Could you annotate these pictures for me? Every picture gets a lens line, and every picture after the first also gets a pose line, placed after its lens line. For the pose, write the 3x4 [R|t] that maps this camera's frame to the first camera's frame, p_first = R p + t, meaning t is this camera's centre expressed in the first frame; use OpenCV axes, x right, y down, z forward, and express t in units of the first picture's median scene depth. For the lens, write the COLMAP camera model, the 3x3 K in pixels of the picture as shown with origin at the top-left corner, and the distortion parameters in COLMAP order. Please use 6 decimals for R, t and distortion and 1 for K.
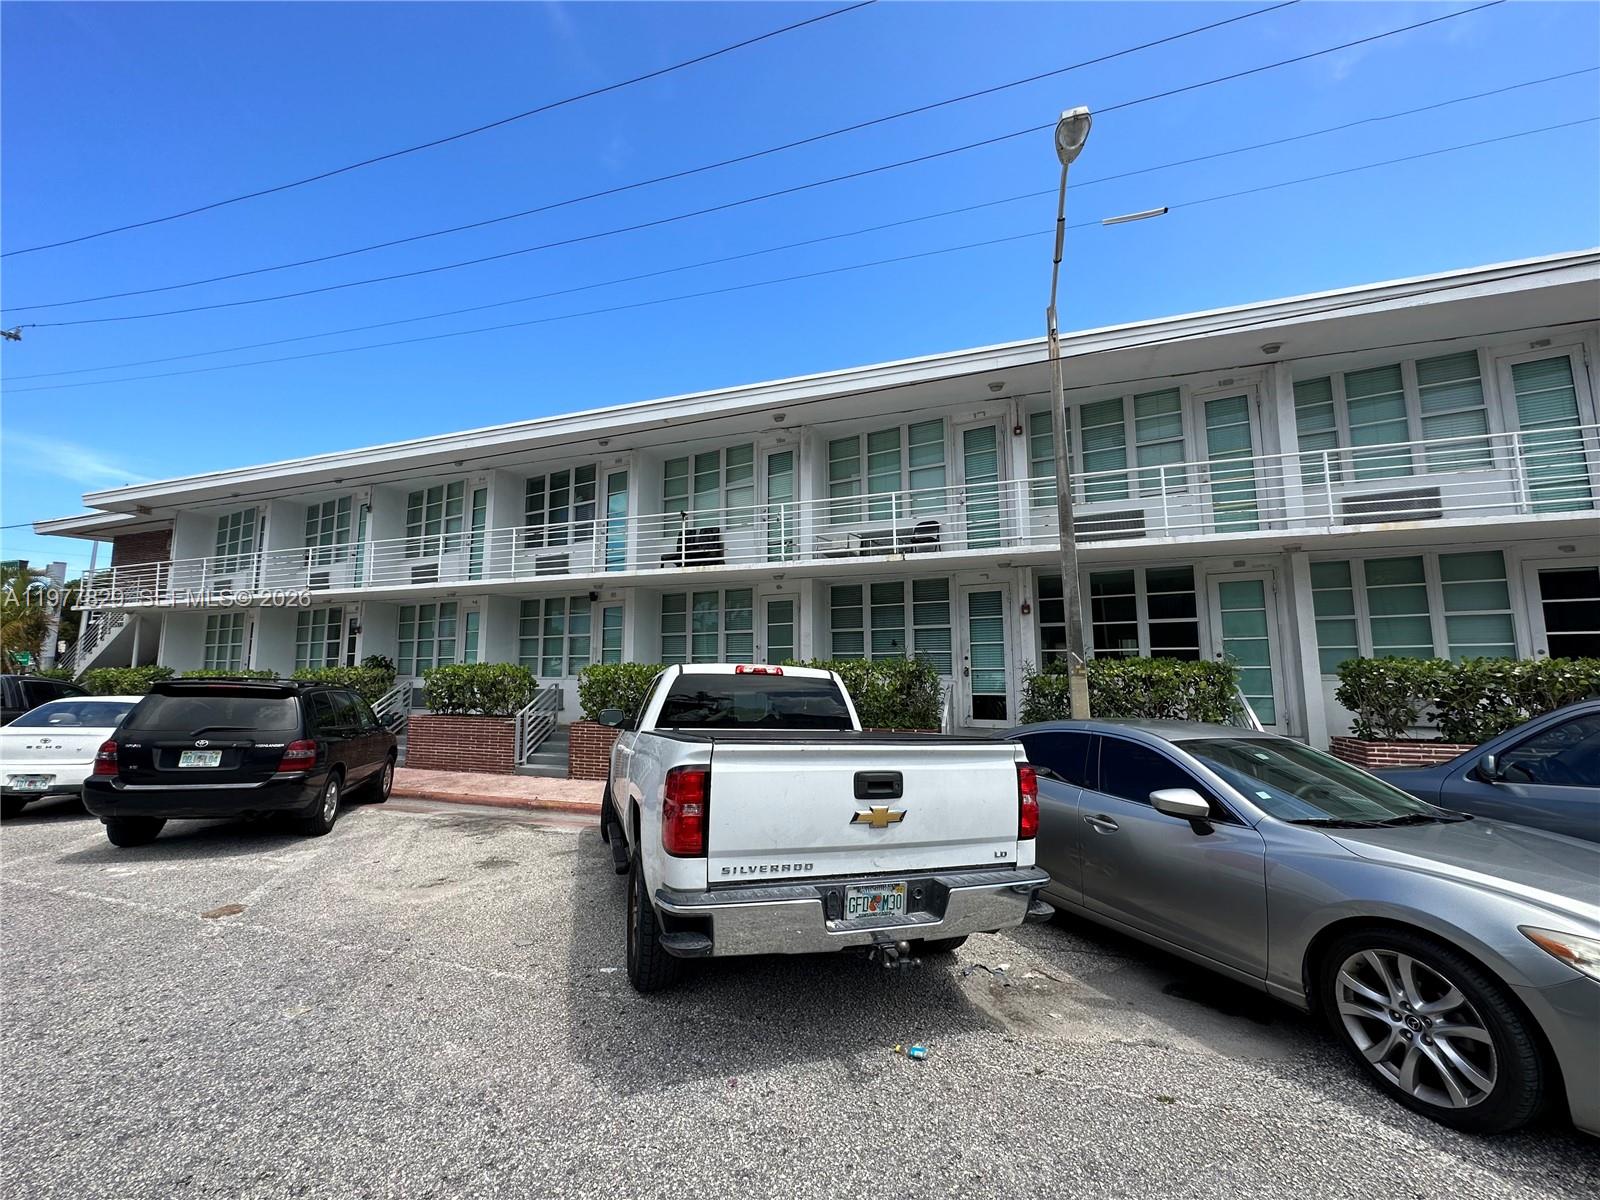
lens RADIAL K [[648.4, 0, 800.0], [0, 648.4, 600.0], [0, 0, 1]] dist [0.000046, -0.000001]
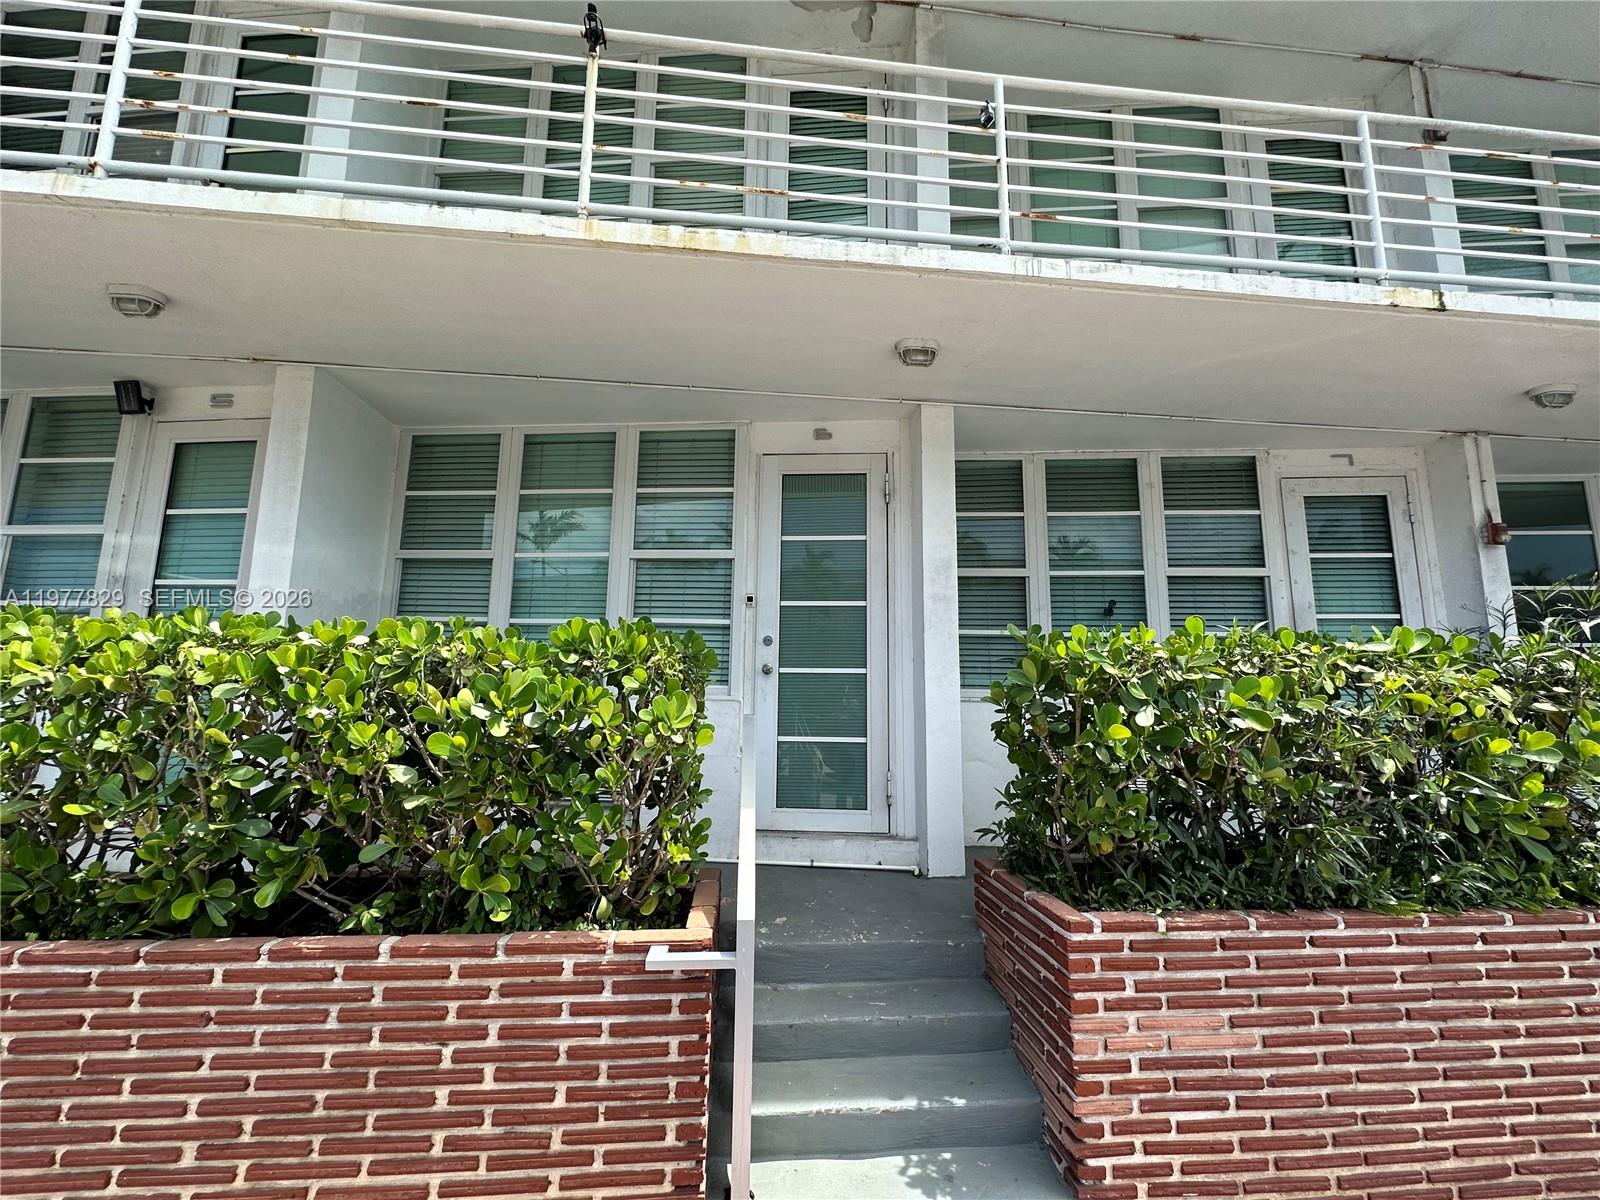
lens RADIAL K [[708.1, 0, 800.0], [0, 708.1, 600.0], [0, 0, 1]] dist [-0.000161, -0.000027]
pose [[0.910759, 0.083779, 0.404351, -0.174285], [-0.071790, 0.996415, -0.044750, 0.082658], [-0.406651, 0.011728, 0.913508, 0.612650]]
